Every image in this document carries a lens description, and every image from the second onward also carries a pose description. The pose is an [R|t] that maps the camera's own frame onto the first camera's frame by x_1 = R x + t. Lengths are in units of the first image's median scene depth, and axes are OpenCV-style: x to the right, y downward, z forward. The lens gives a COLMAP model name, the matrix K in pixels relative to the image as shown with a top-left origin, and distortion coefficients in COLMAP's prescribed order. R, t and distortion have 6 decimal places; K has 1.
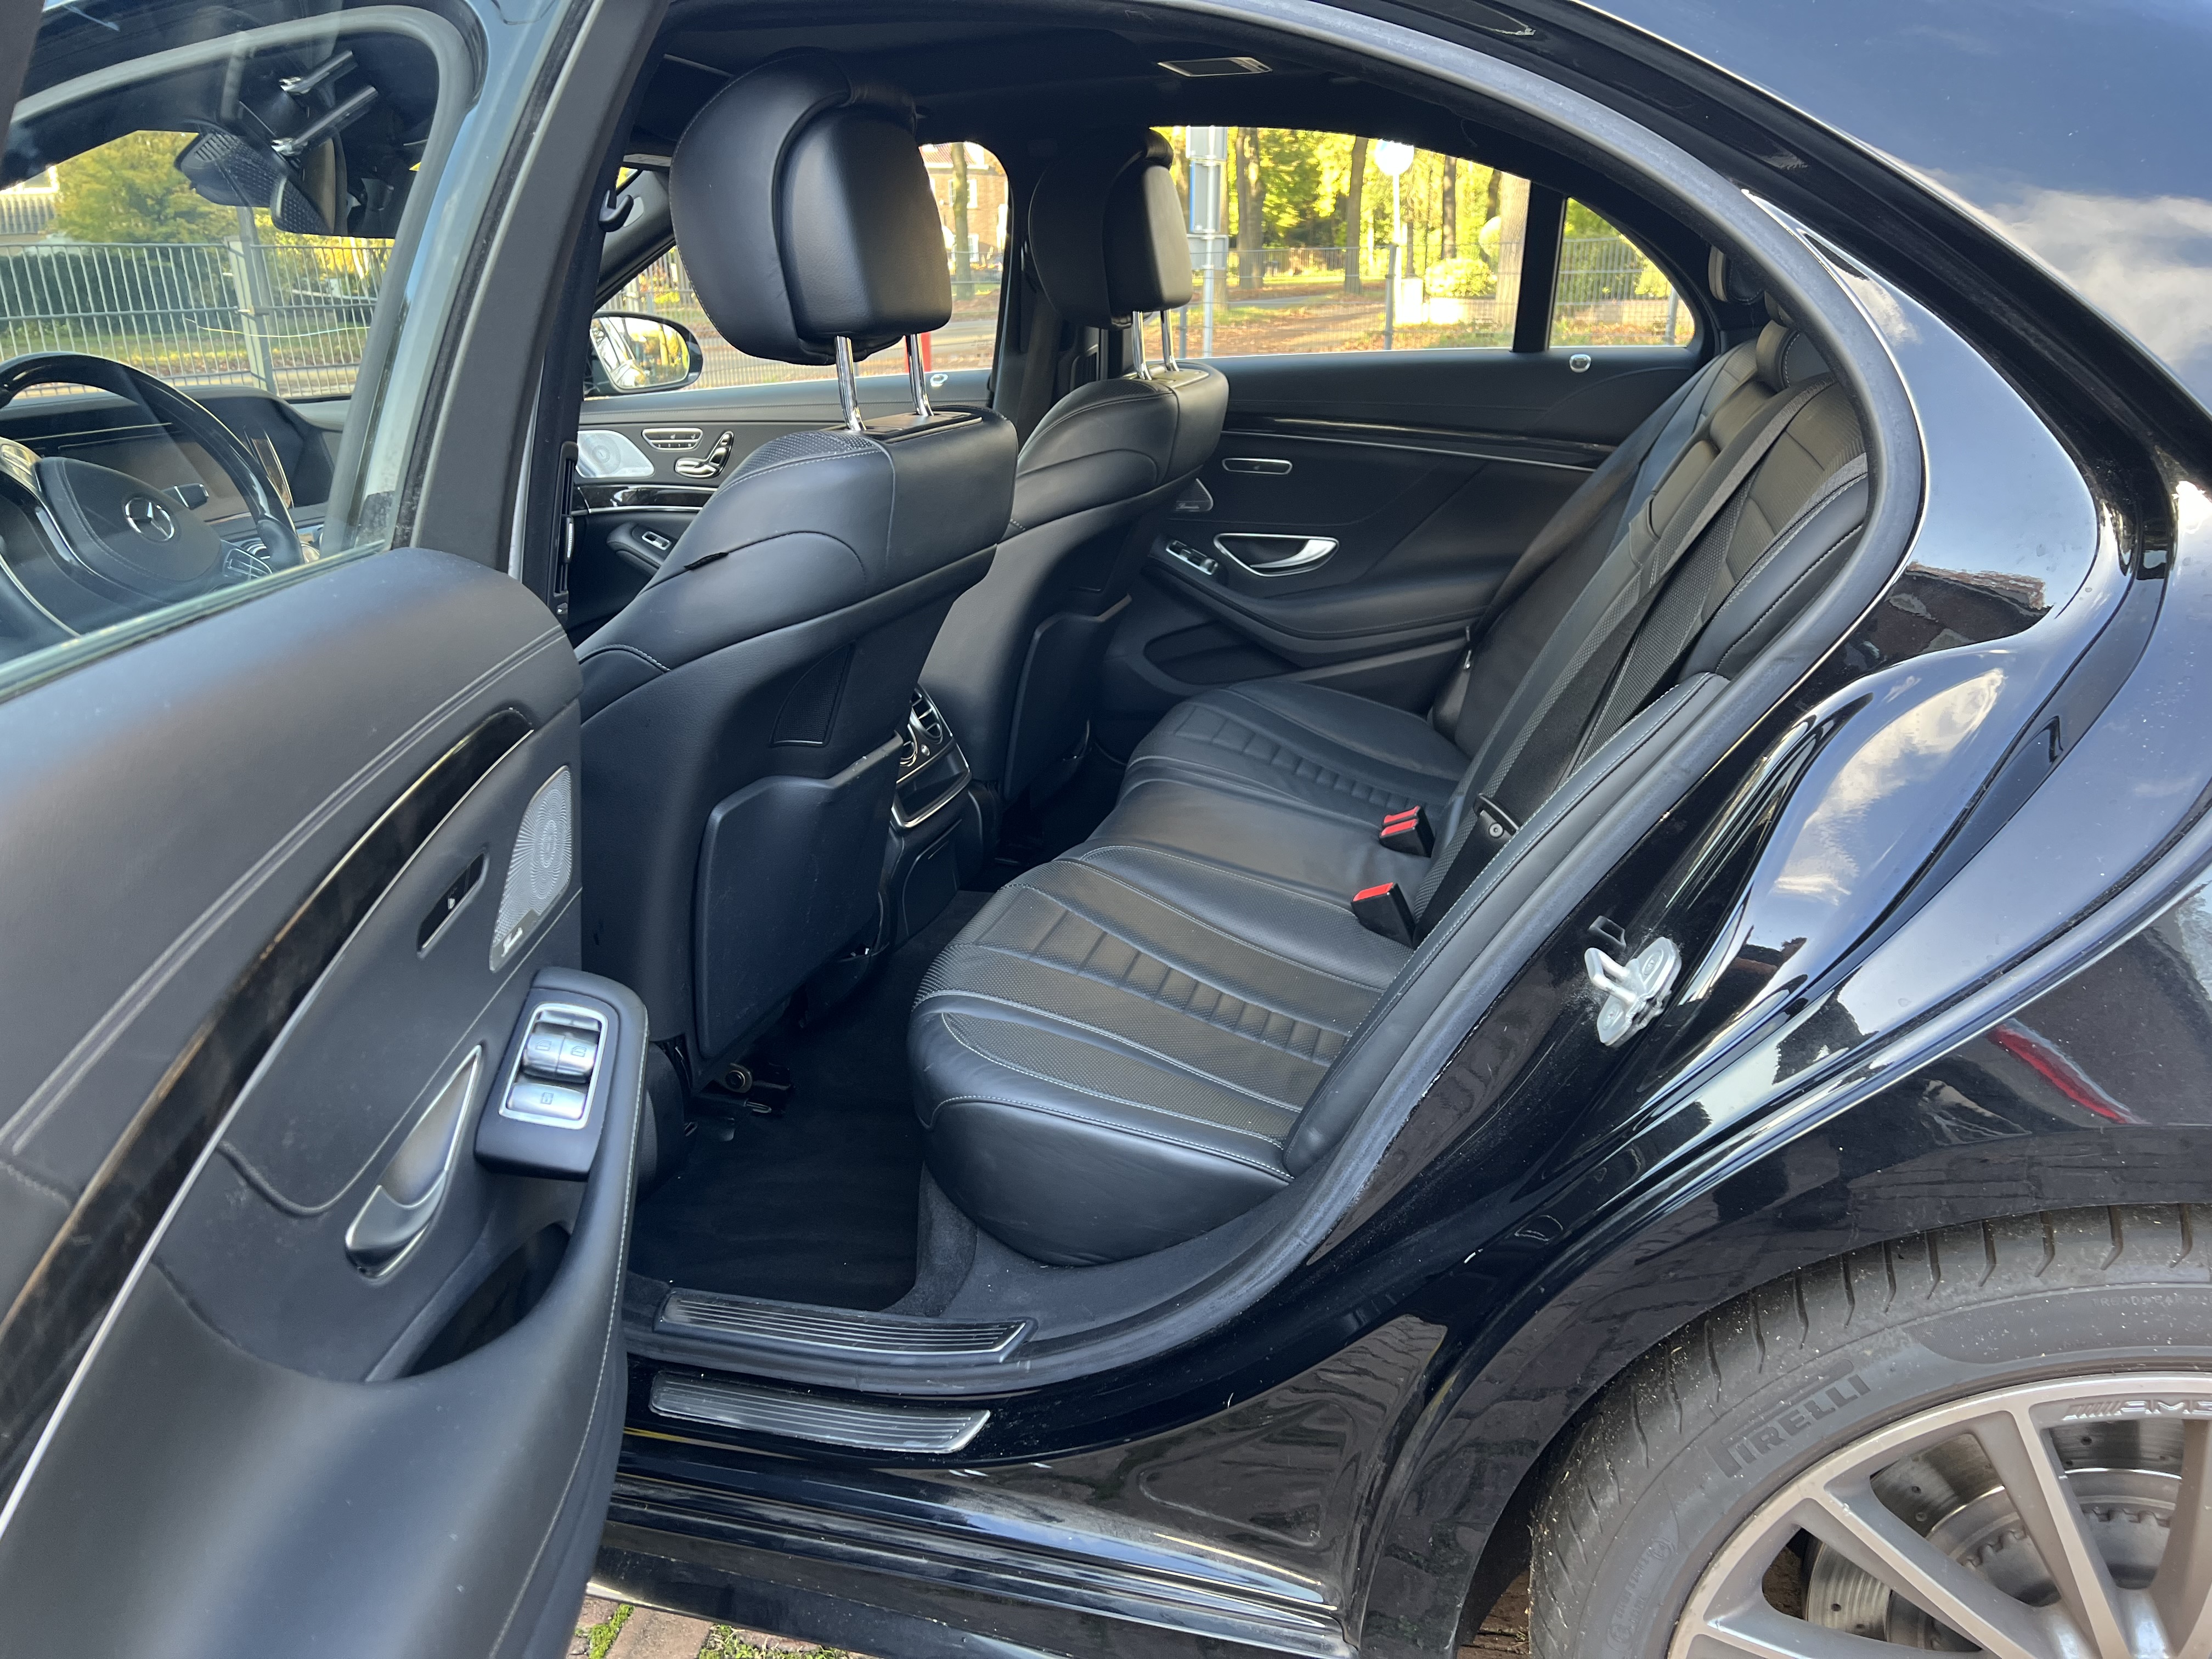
lens RADIAL K [[1653.9, 0, 1105.9], [0, 1653.9, 829.4], [0, 0, 1]] dist [0.026401, -0.029256]
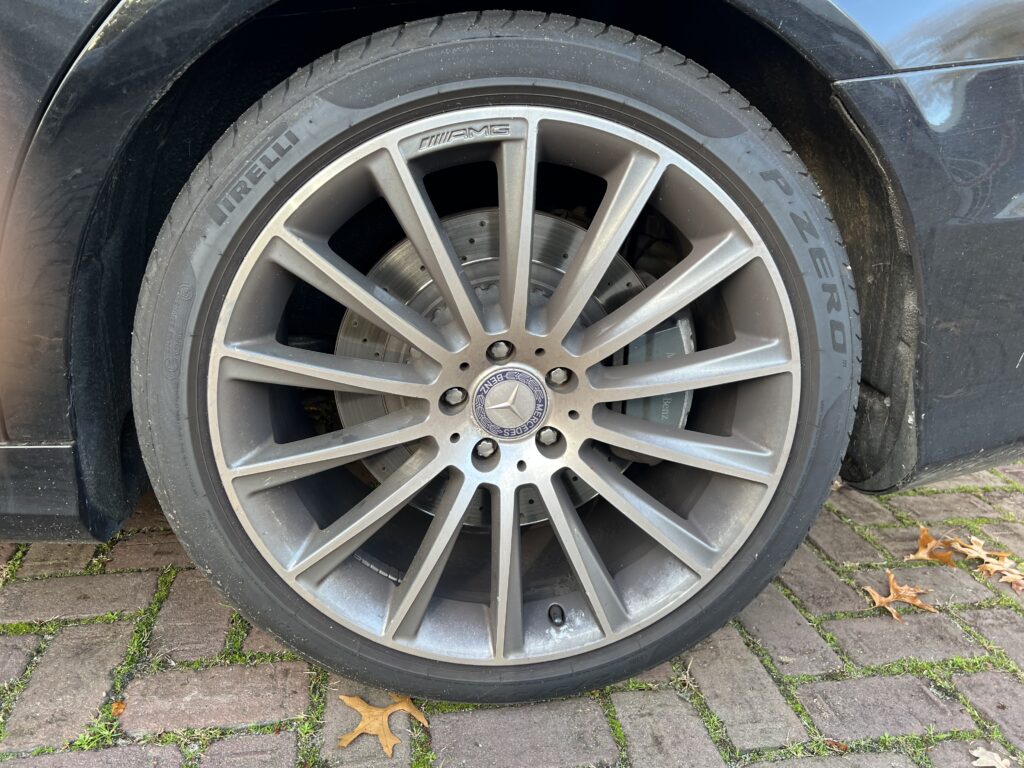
lens RADIAL K [[765.6, 0, 515.7], [0, 765.6, 381.8], [0, 0, 1]] dist [0.026401, -0.029256]
pose [[0.931584, -0.055212, 0.359308, 0.379961], [0.051048, 0.998474, 0.021075, 0.544038], [-0.359923, -0.001291, 0.932981, 0.292556]]
